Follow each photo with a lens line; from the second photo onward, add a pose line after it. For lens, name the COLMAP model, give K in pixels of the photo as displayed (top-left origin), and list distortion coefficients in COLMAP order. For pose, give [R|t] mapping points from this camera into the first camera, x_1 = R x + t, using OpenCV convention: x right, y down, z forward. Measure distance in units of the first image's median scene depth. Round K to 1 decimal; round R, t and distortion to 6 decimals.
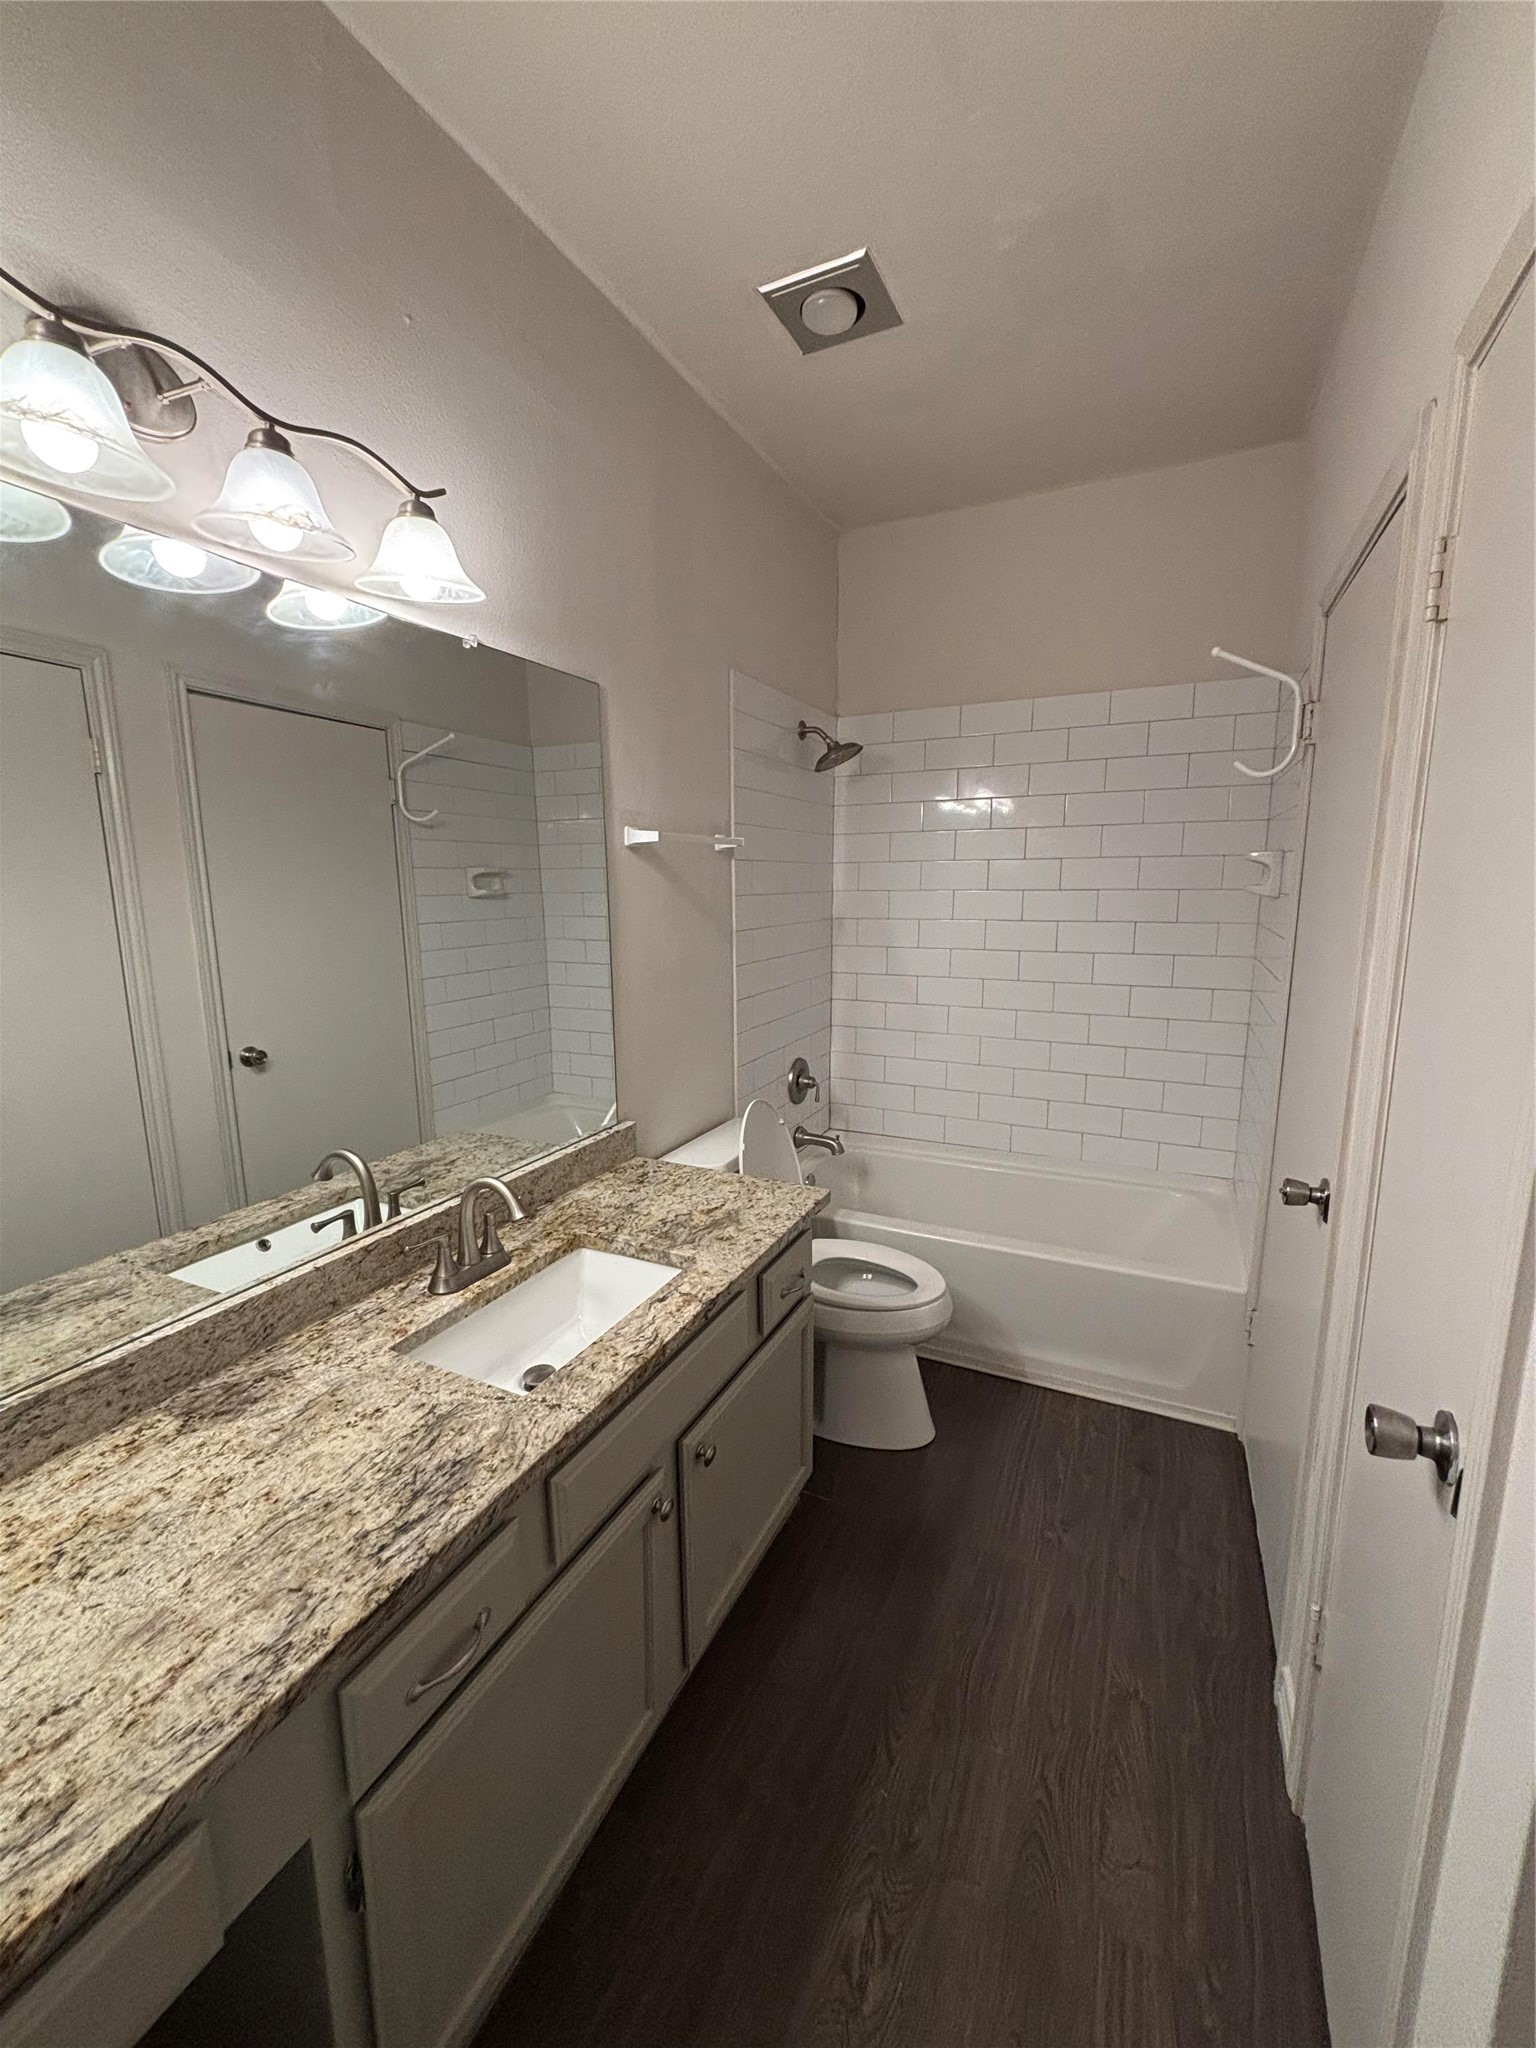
lens RADIAL K [[824.6, 0, 768.0], [0, 824.6, 1024.0], [0, 0, 1]] dist [-0.000050, -0.000021]
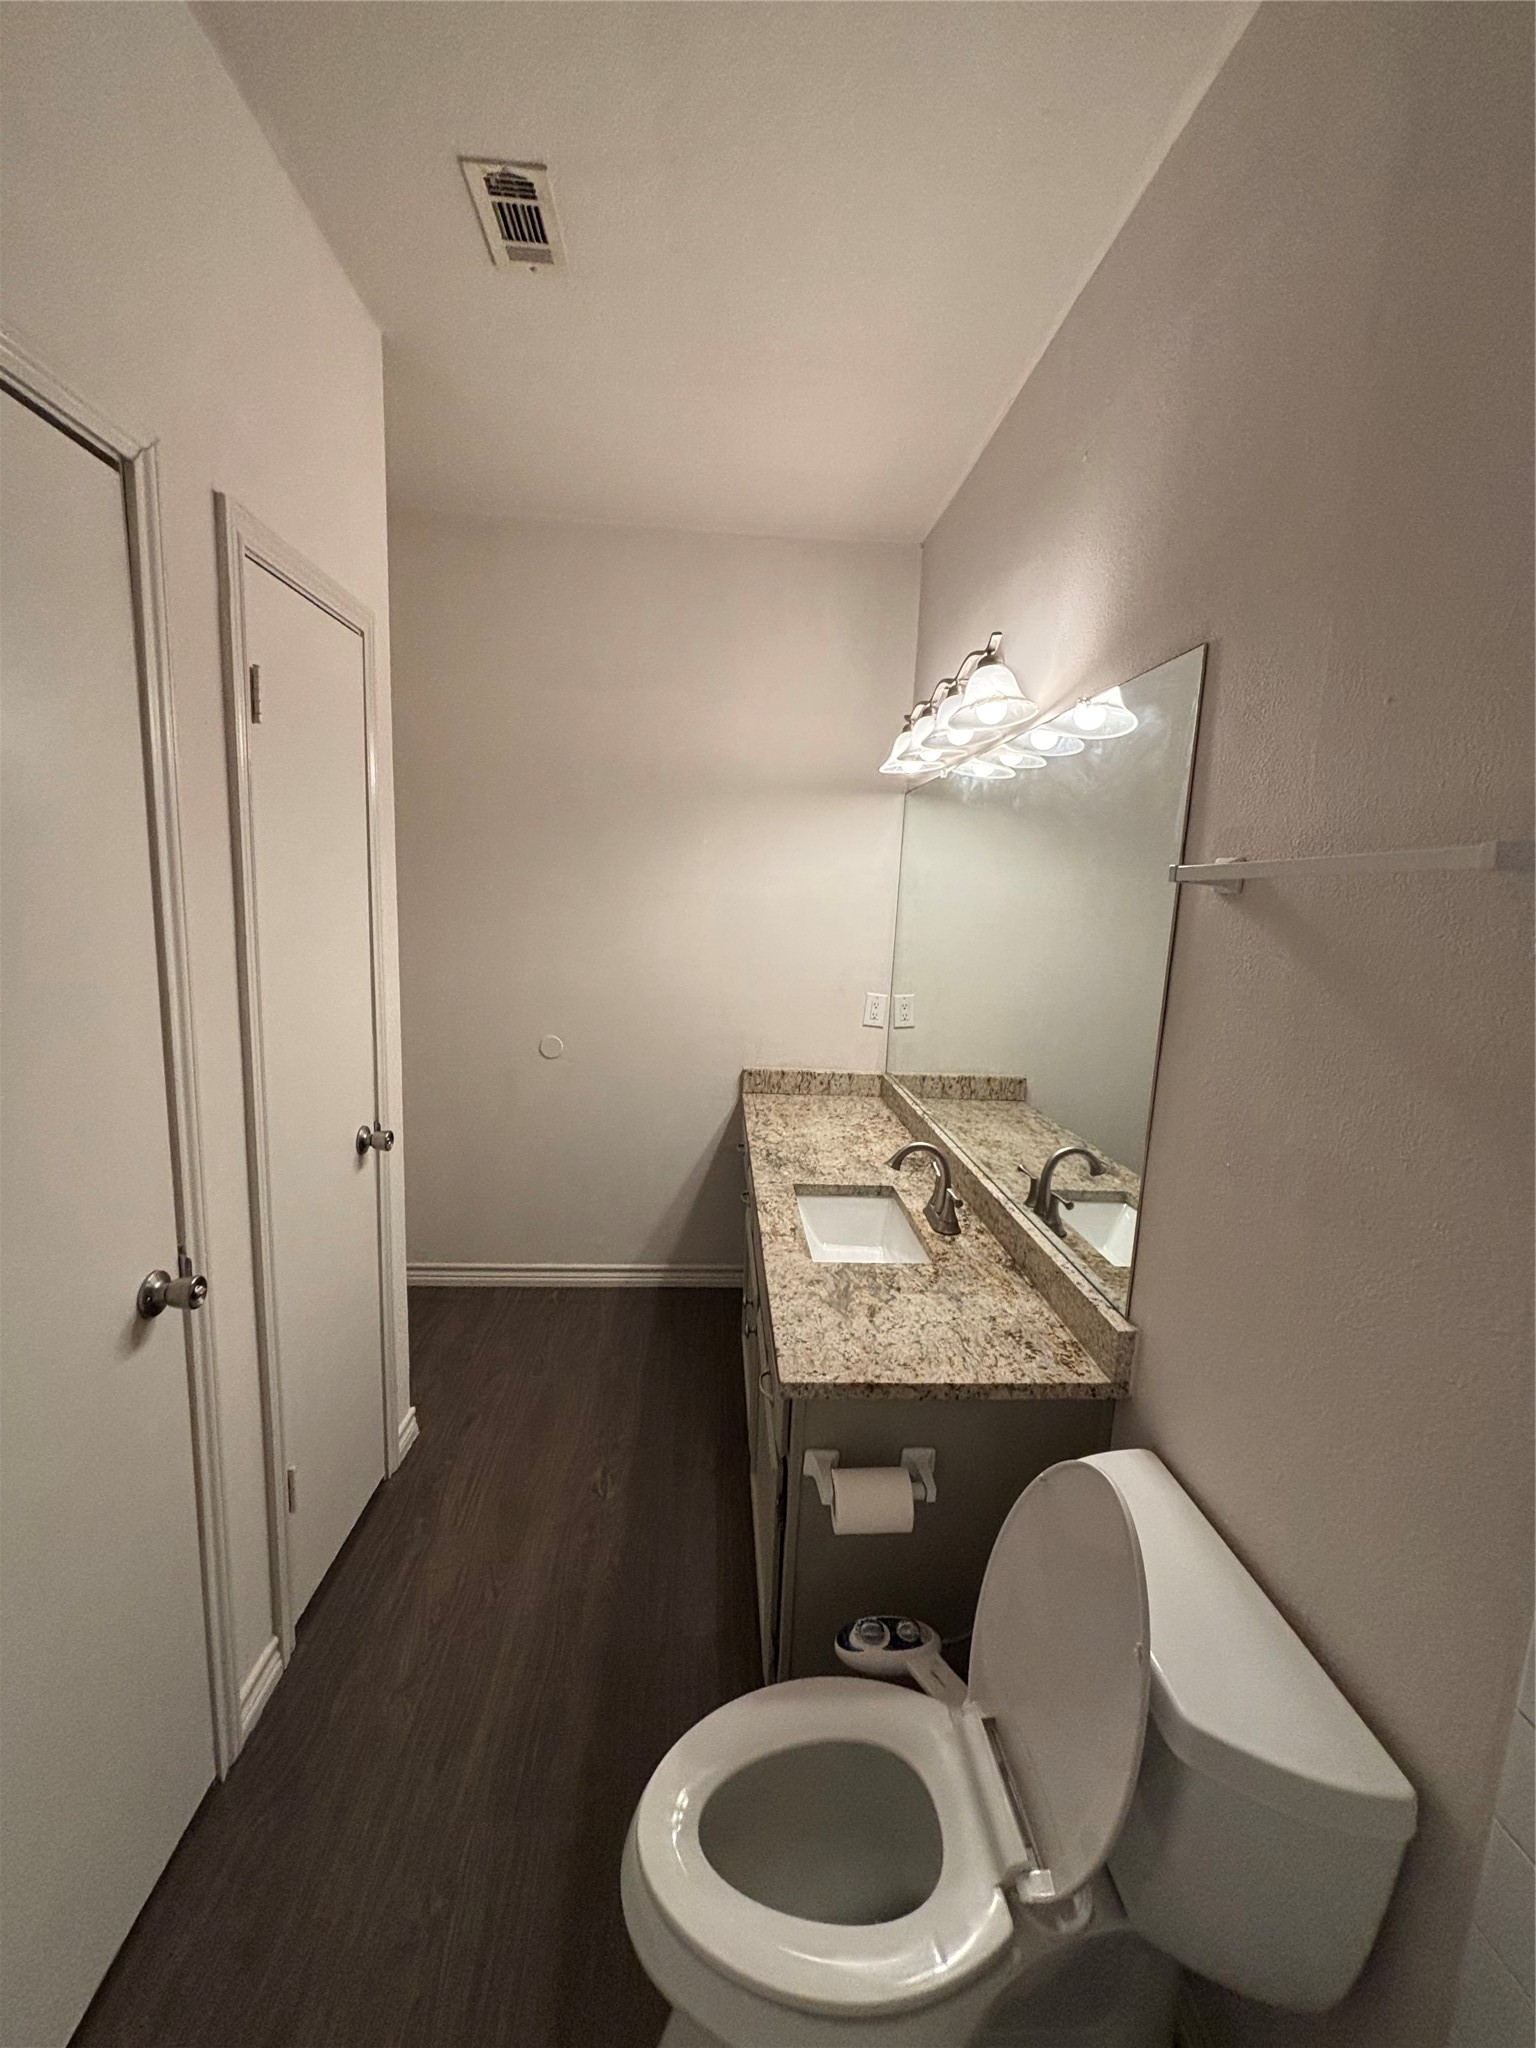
lens RADIAL K [[824.6, 0, 768.0], [0, 824.6, 1024.0], [0, 0, 1]] dist [-0.000050, -0.000021]
pose [[-0.873030, 0.045247, -0.485562, 0.475387], [-0.118372, 0.946247, 0.301006, -0.336509], [0.473082, 0.320264, -0.820746, 1.714537]]
